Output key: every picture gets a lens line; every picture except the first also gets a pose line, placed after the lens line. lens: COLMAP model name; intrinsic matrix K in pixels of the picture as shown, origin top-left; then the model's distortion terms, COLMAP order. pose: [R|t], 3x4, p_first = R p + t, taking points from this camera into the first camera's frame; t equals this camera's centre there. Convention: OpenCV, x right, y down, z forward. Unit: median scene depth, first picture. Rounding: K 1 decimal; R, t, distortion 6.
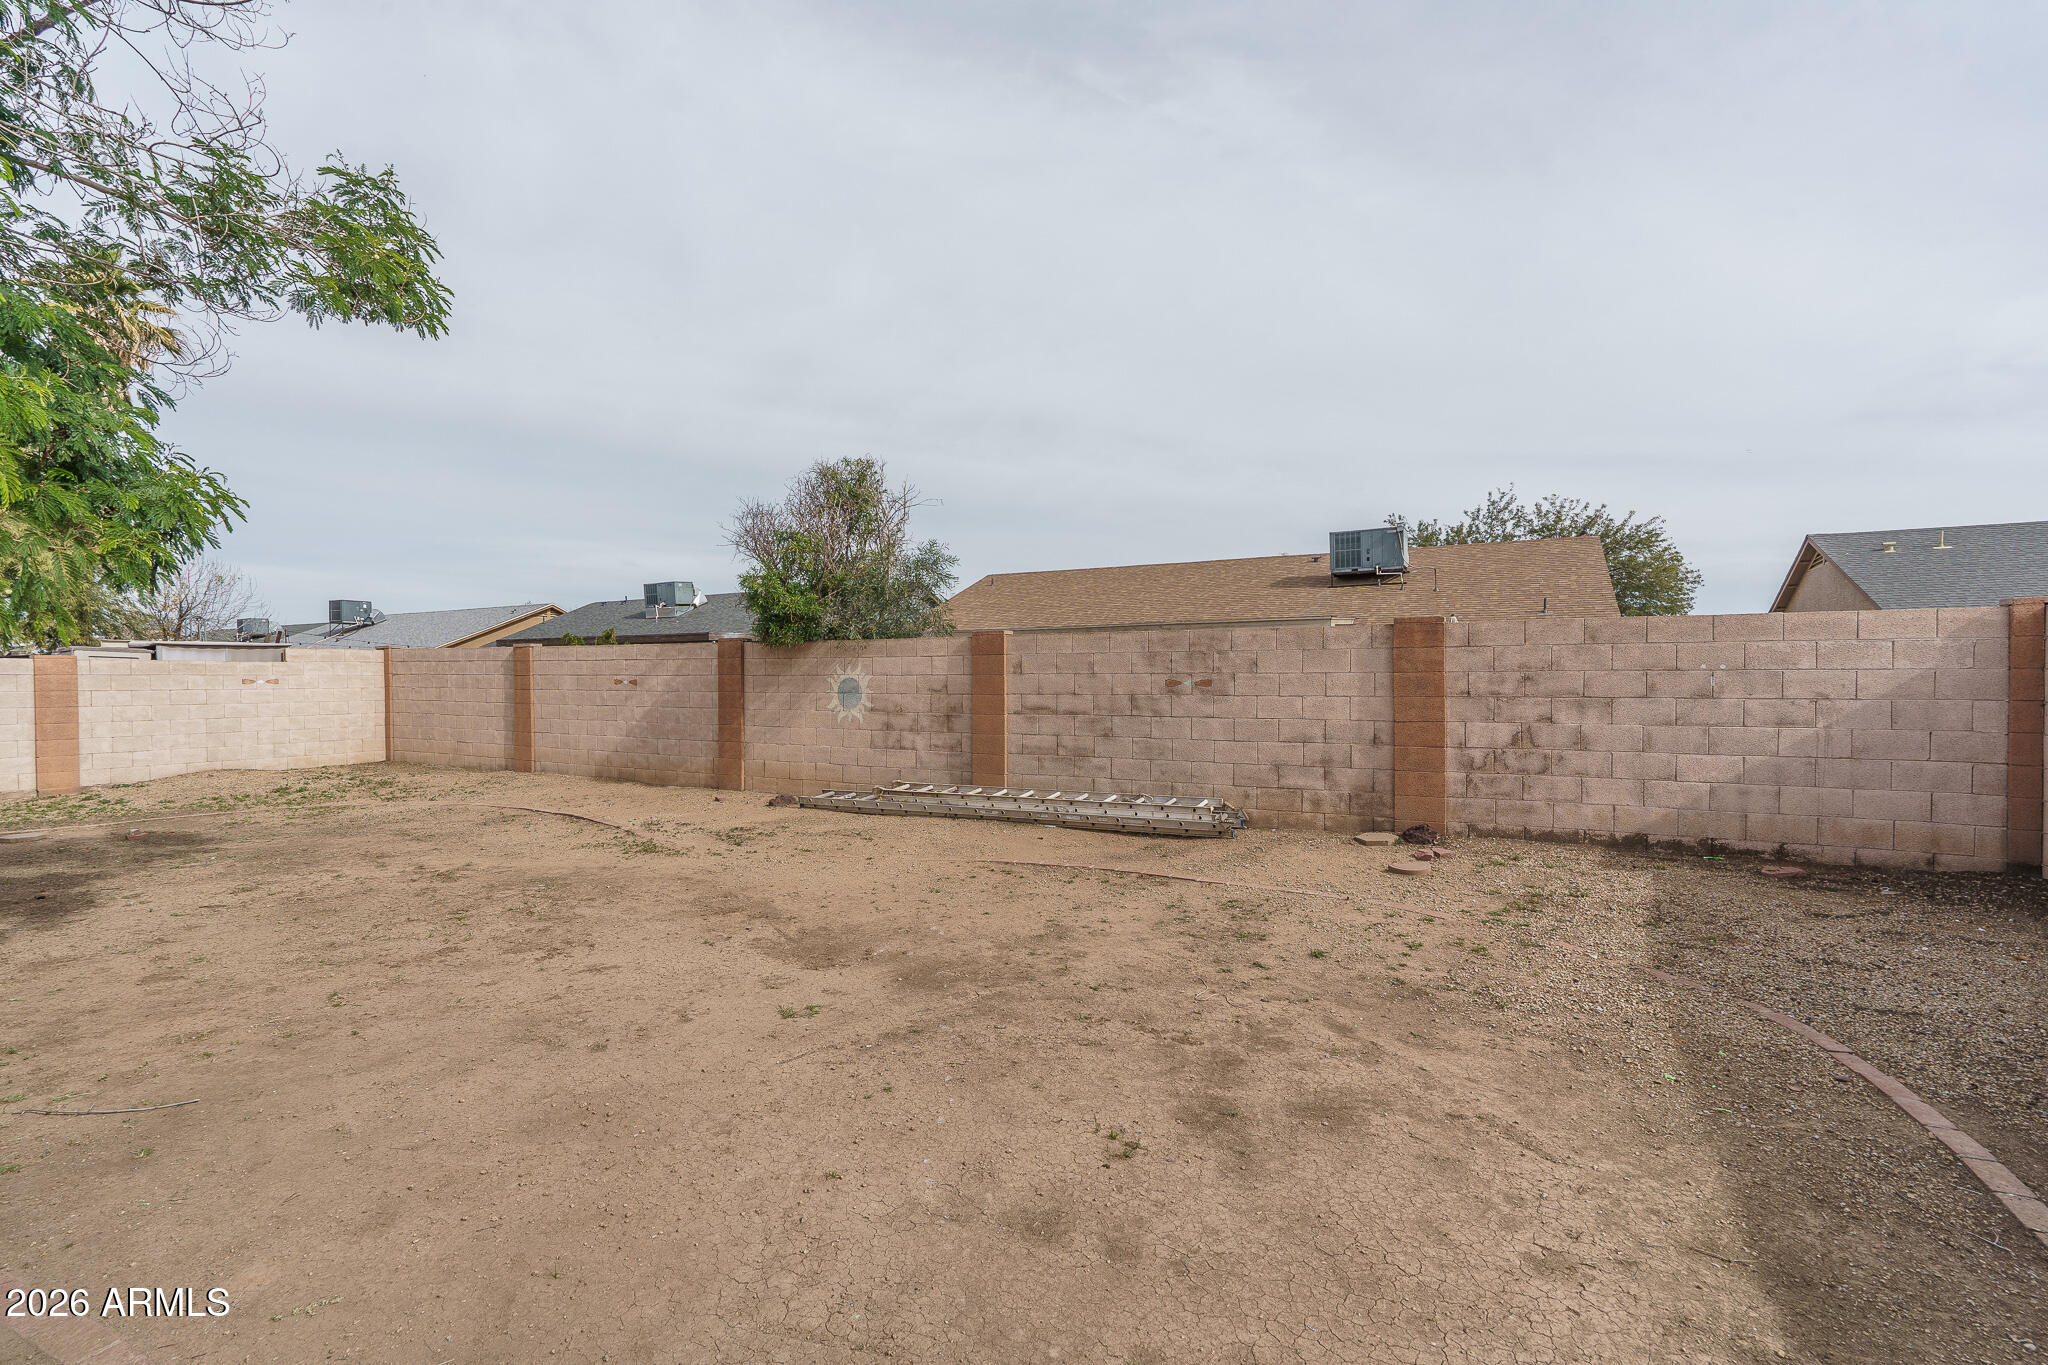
lens RADIAL K [[938.6, 0, 995.0], [0, 938.6, 698.7], [0, 0, 1]] dist [-0.013381, 0.003455]
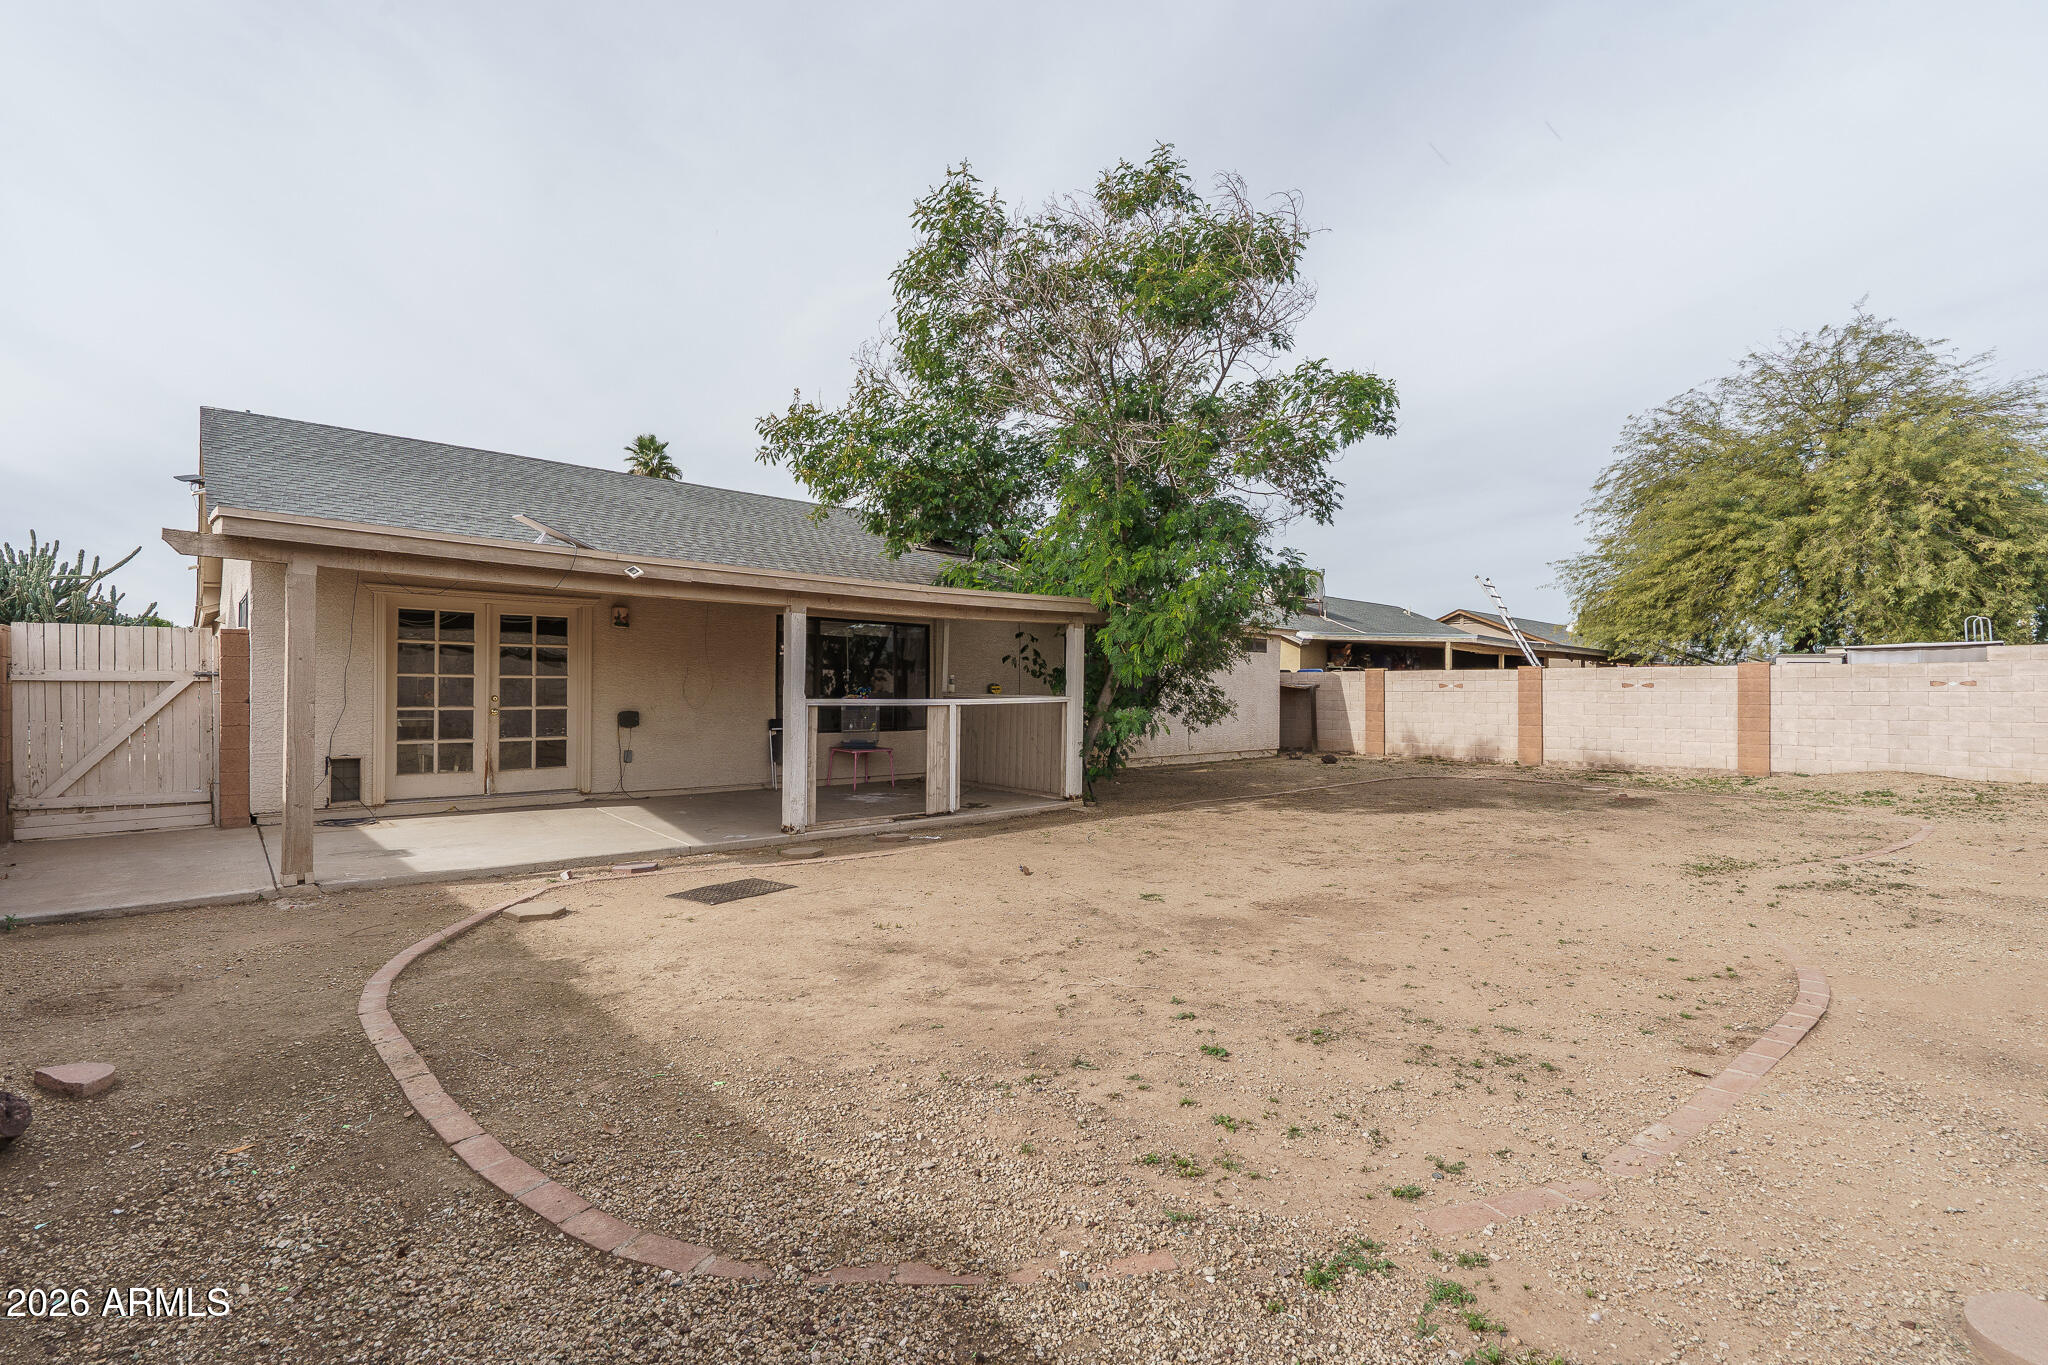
lens RADIAL K [[938.6, 0, 1034.4], [0, 938.6, 687.2], [0, 0, 1]] dist [-0.013381, 0.003455]
pose [[-0.317925, -0.004971, -0.948103, 0.934392], [-0.022390, 0.999747, 0.002266, 0.009248], [0.947851, 0.021949, -0.317956, 0.984370]]
